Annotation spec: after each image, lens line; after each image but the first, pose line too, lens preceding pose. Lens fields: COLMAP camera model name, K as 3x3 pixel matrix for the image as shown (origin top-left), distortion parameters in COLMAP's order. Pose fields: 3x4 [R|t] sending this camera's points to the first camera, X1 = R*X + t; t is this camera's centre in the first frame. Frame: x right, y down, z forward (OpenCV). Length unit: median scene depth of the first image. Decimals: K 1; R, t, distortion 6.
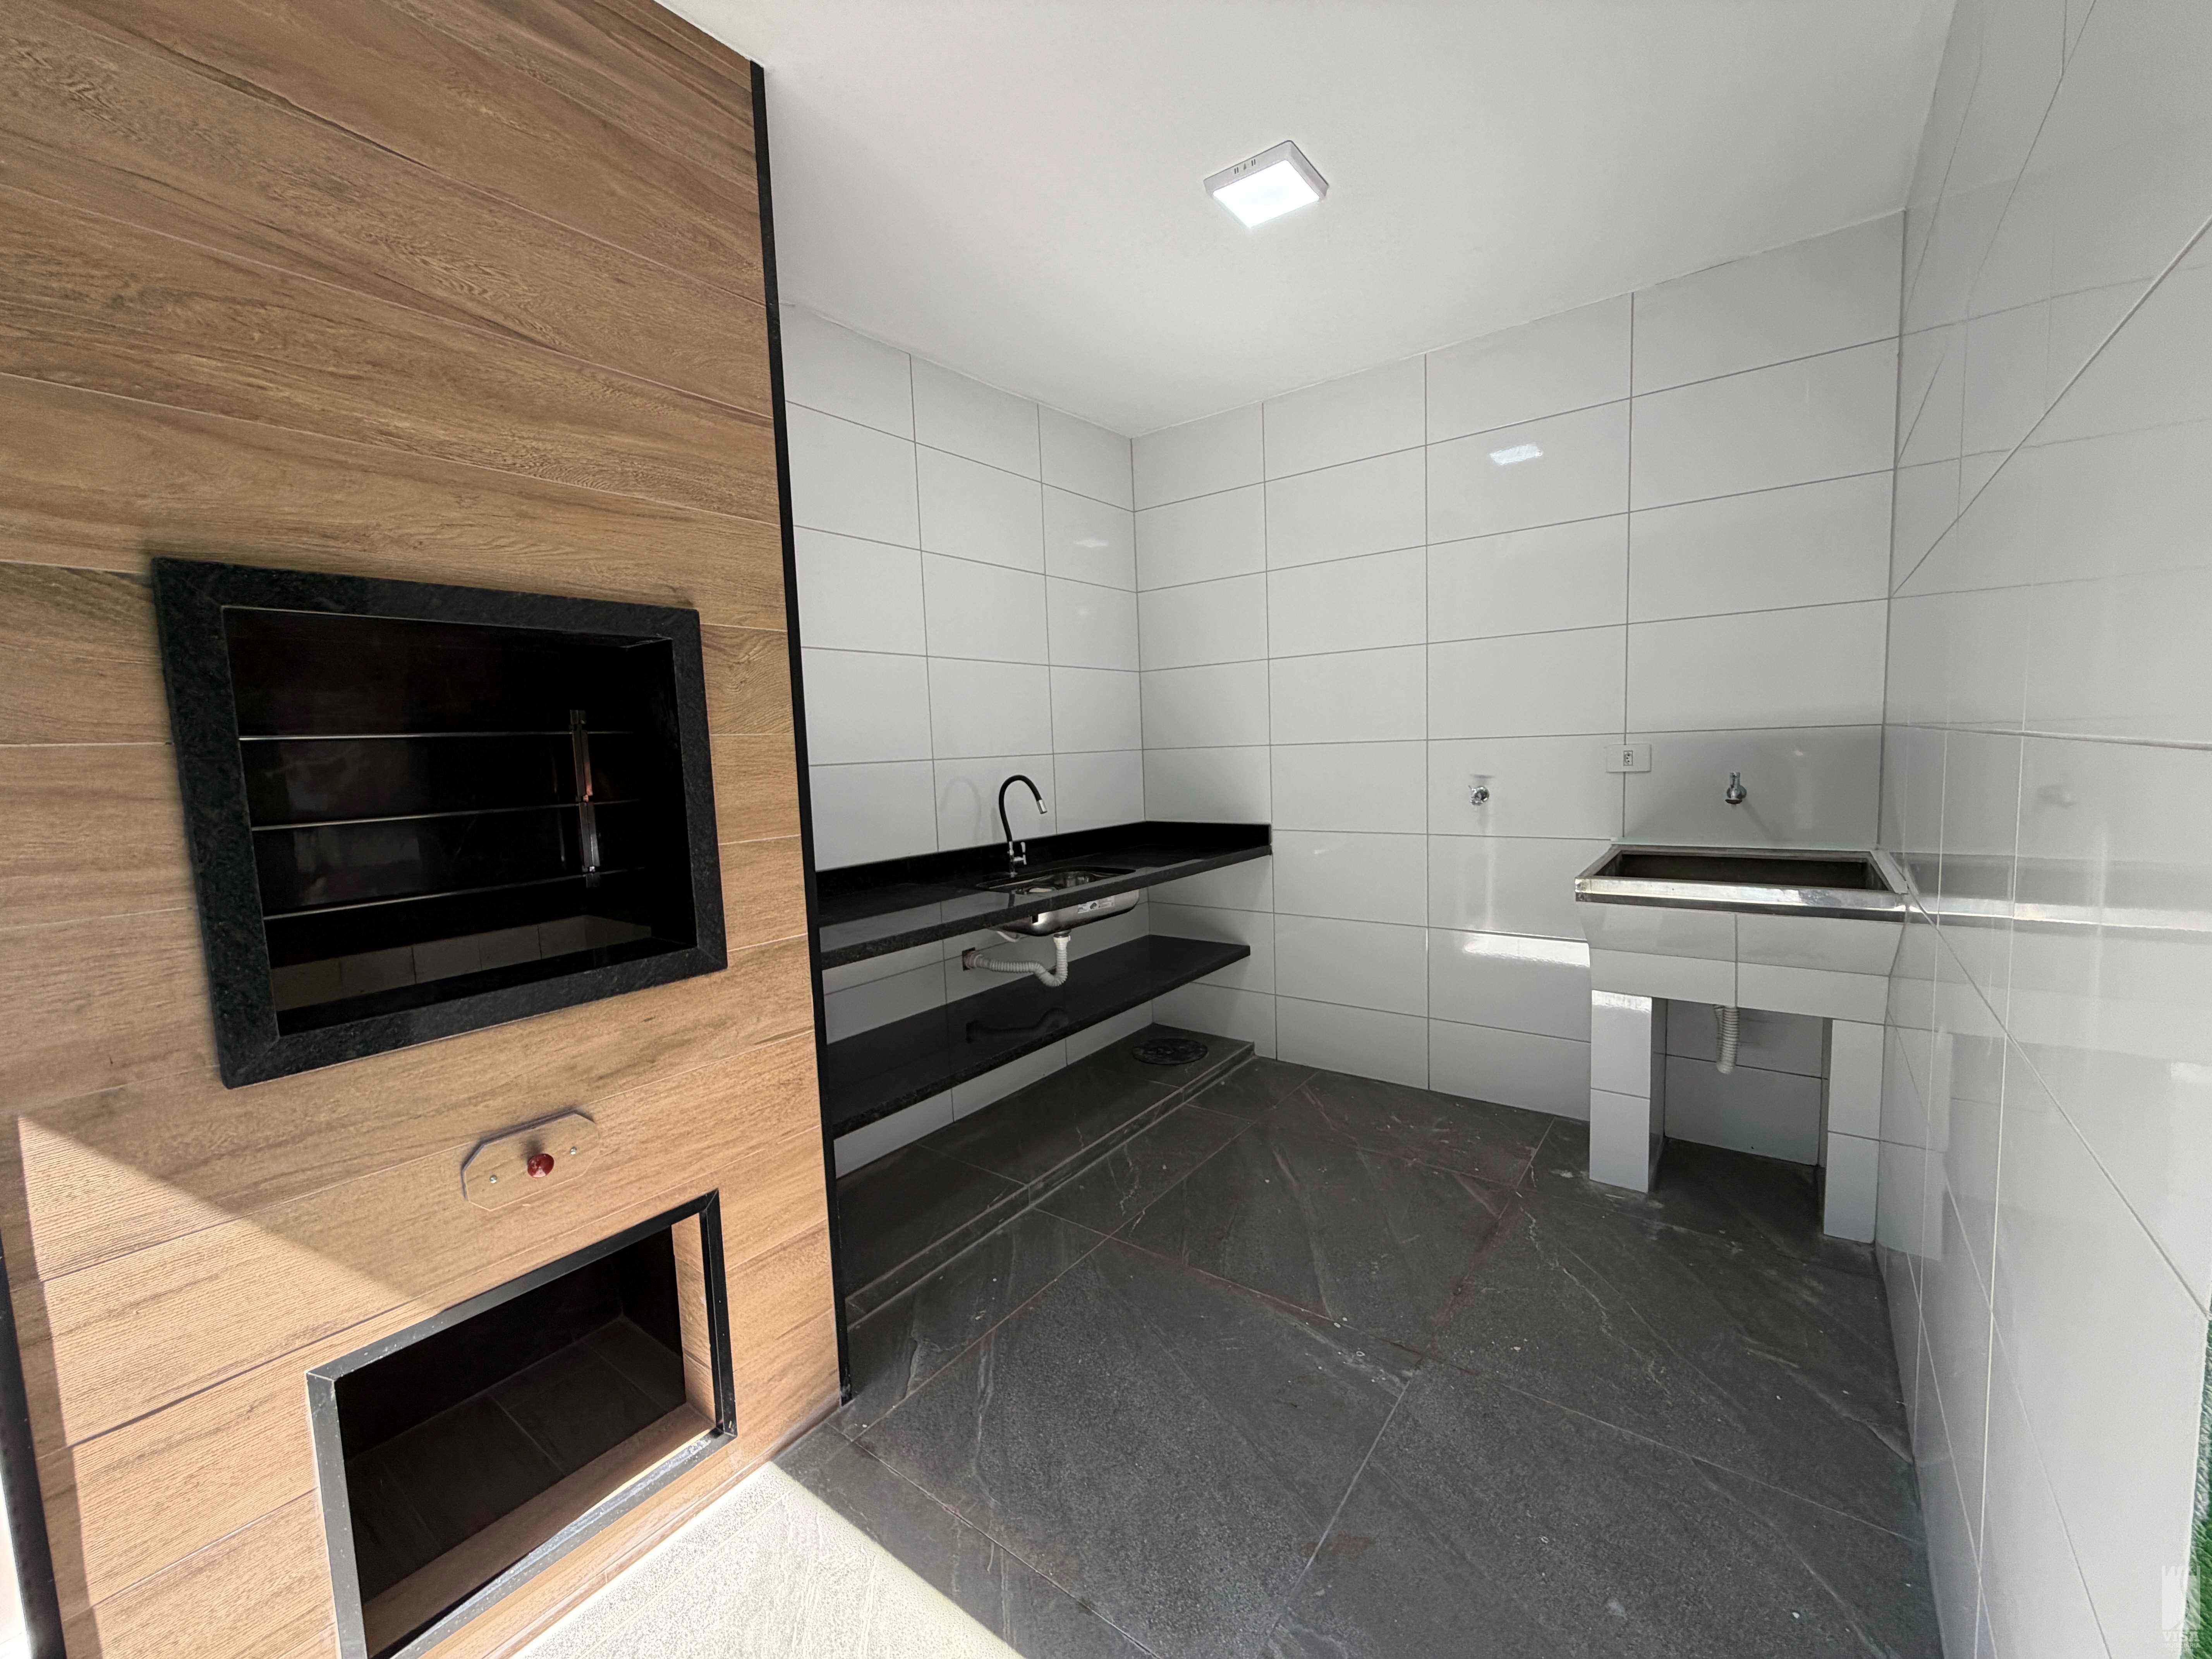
lens RADIAL K [[885.0, 0, 1102.1], [0, 885.0, 827.5], [0, 0, 1]] dist [-0.000099, 0.000730]
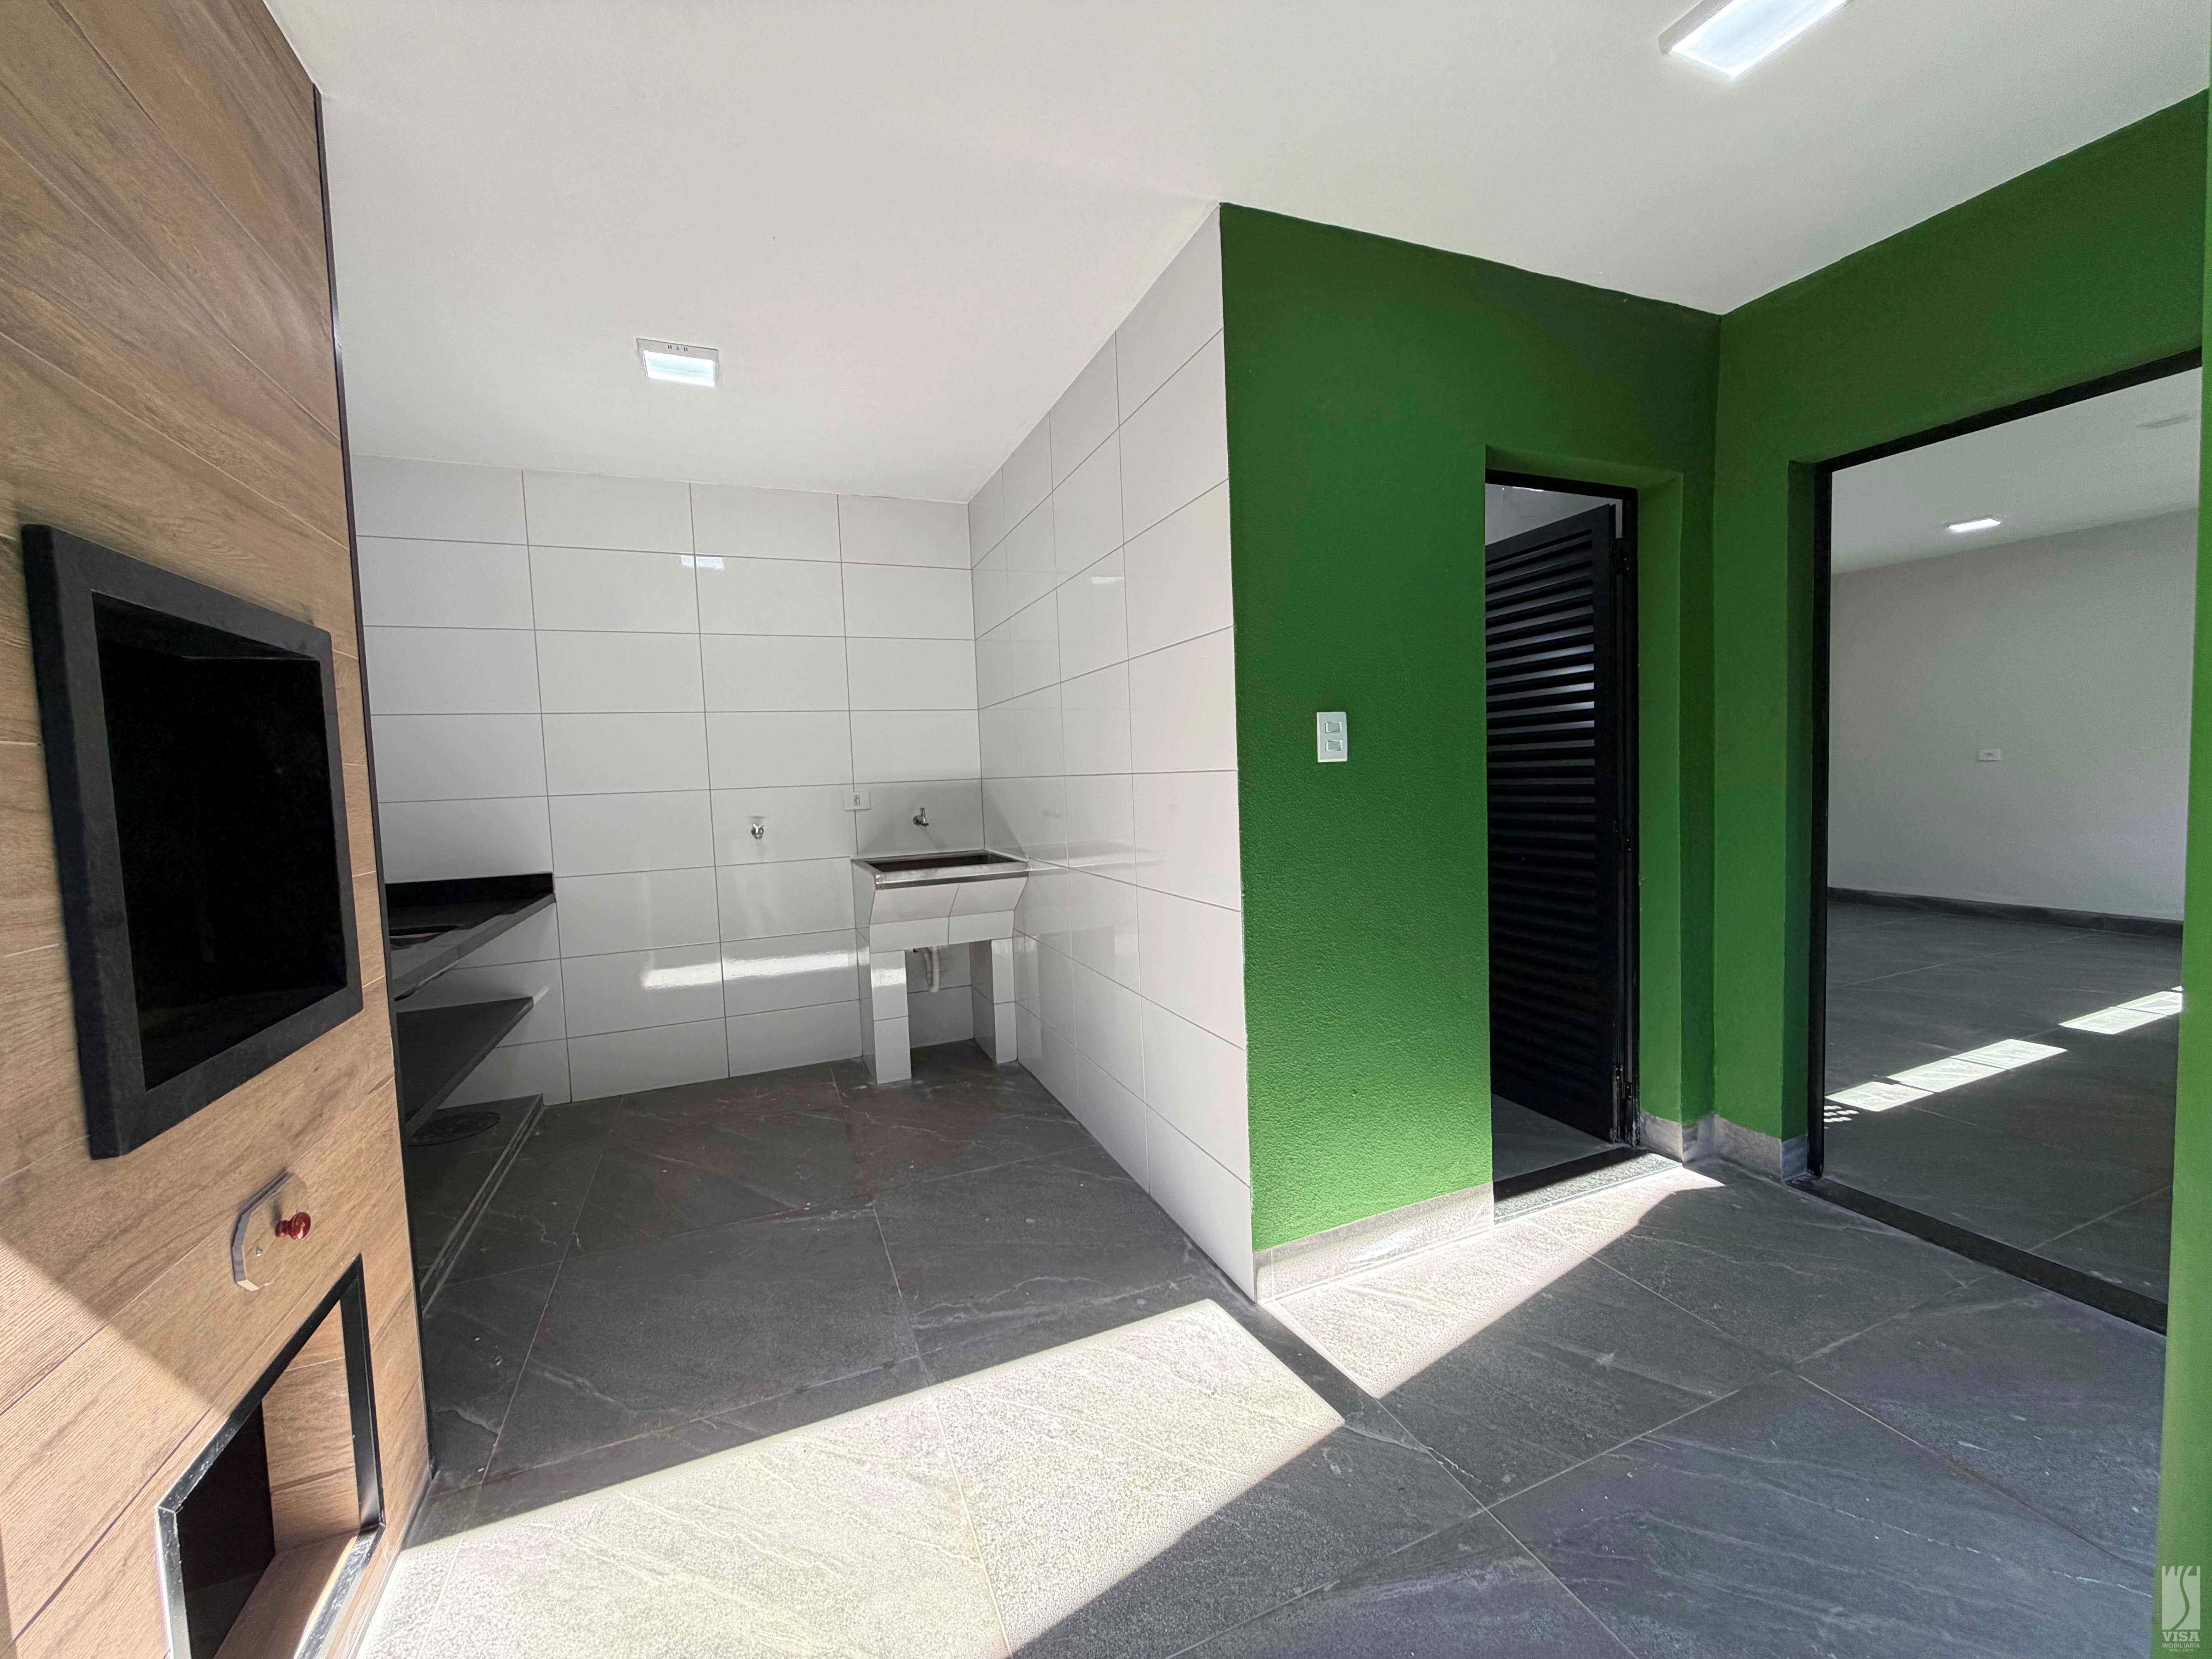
lens RADIAL K [[885.0, 0, 1102.7], [0, 885.0, 830.1], [0, 0, 1]] dist [-0.000099, 0.000730]
pose [[0.504991, -0.036674, 0.862345, -0.694721], [0.100968, 0.994747, -0.016822, 0.053973], [-0.857198, 0.095565, 0.506042, -0.143872]]
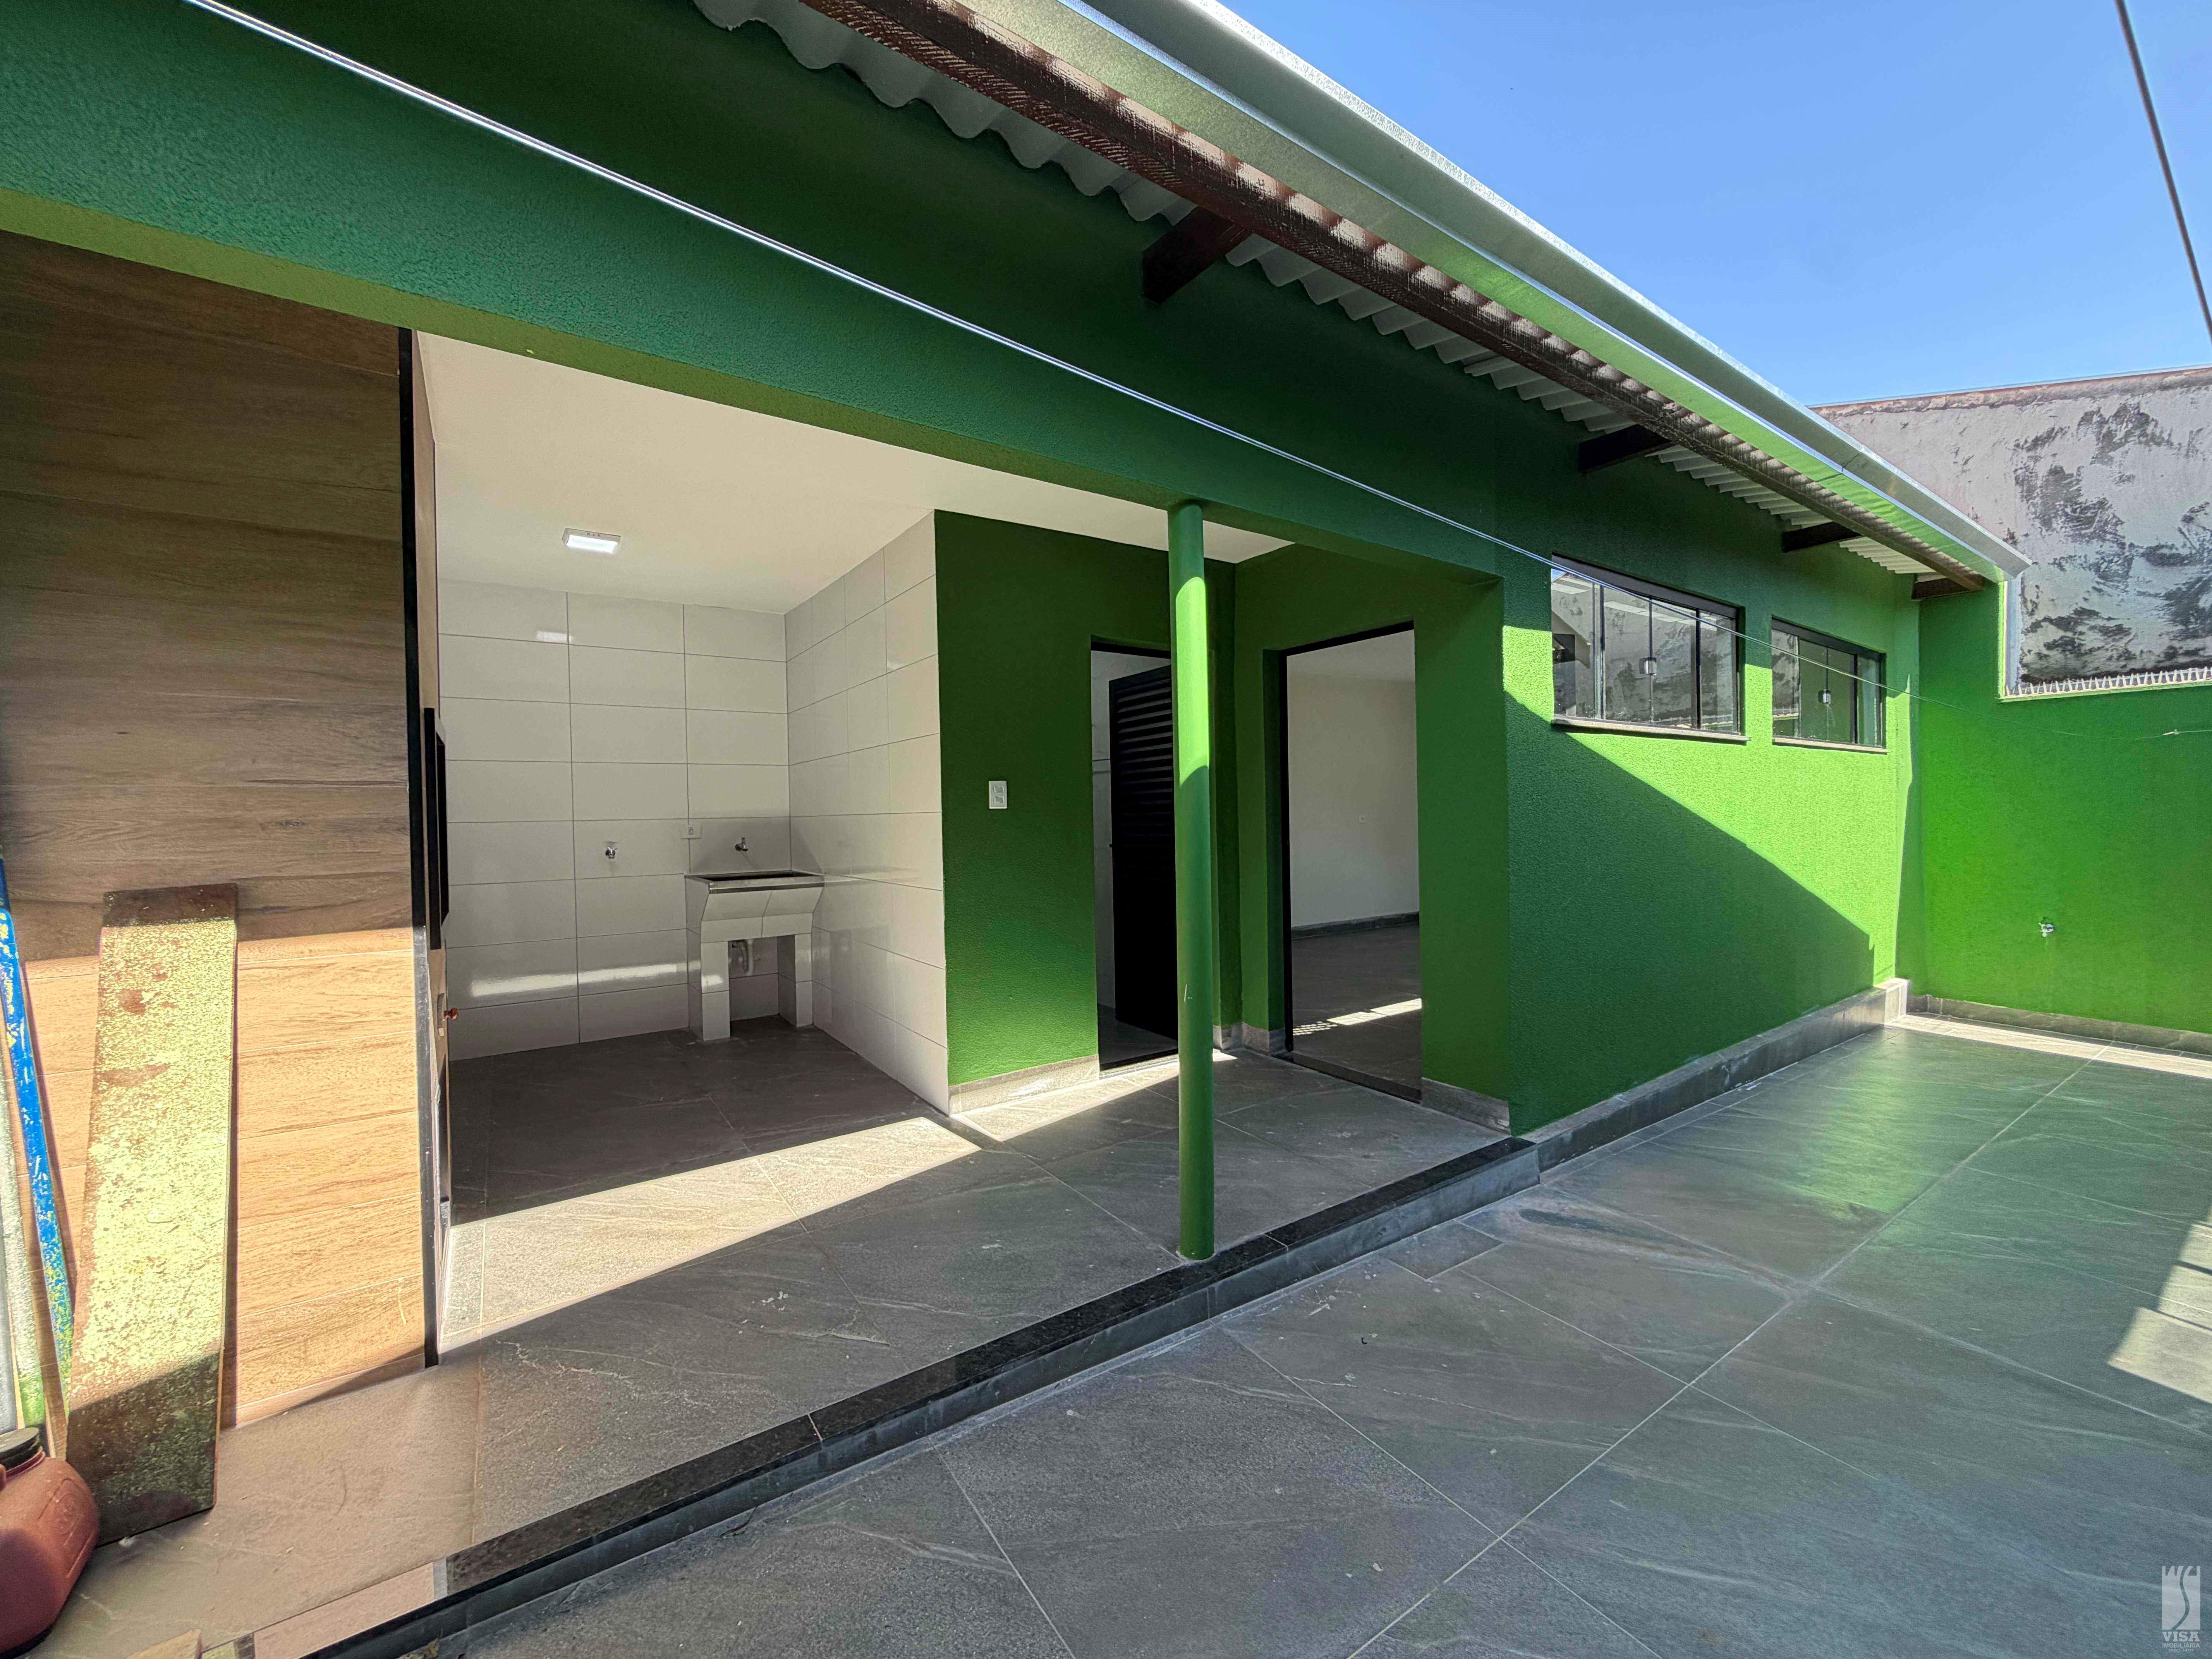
lens RADIAL K [[885.0, 0, 1103.7], [0, 885.0, 832.8], [0, 0, 1]] dist [-0.000099, 0.000730]
pose [[0.314743, 0.013581, 0.949080, -1.429251], [0.096591, 0.994249, -0.046260, 0.151810], [-0.944249, 0.106233, 0.311621, -0.697011]]
